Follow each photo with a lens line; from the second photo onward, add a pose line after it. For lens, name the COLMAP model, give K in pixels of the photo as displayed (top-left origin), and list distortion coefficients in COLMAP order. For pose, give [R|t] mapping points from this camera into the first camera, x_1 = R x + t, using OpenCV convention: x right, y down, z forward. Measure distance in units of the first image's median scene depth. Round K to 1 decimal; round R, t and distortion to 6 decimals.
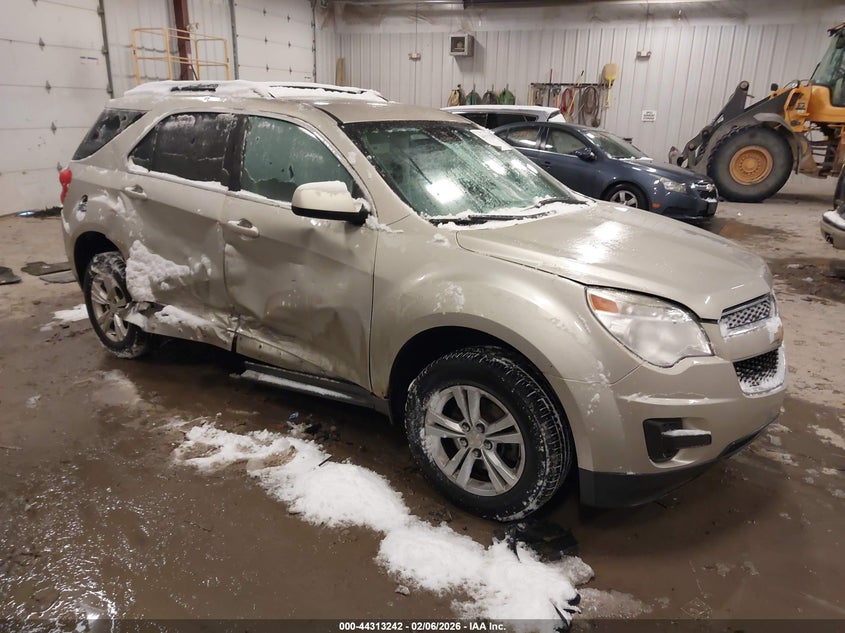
lens RADIAL K [[674.4, 0, 421.4], [0, 674.4, 318.1], [0, 0, 1]] dist [0.023360, -0.018968]
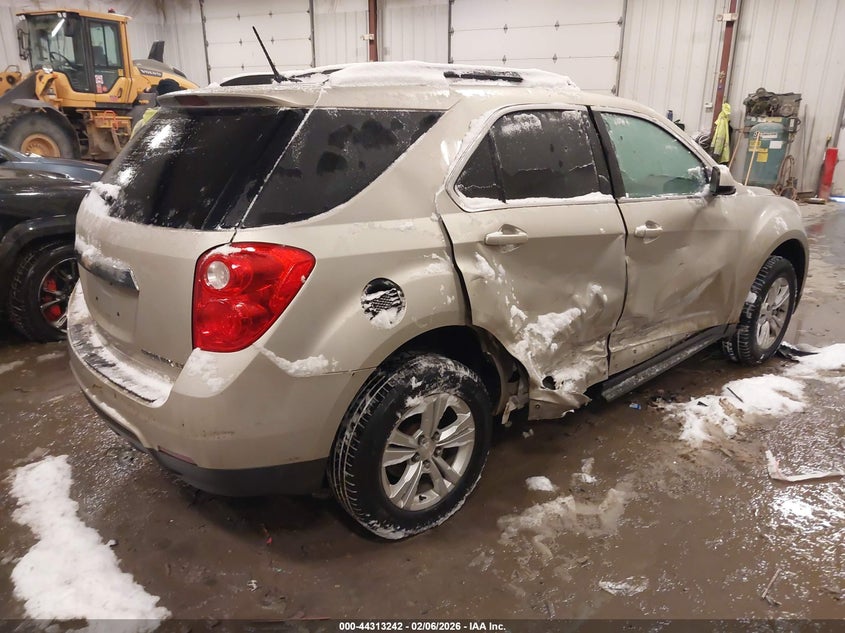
lens RADIAL K [[674.4, 0, 422.1], [0, 674.4, 320.9], [0, 0, 1]] dist [0.023360, -0.018968]
pose [[0.191733, -0.312601, 0.930333, -1.195201], [0.286502, 0.924458, 0.251582, -0.332425], [-0.938699, 0.218306, 0.266810, 1.031851]]
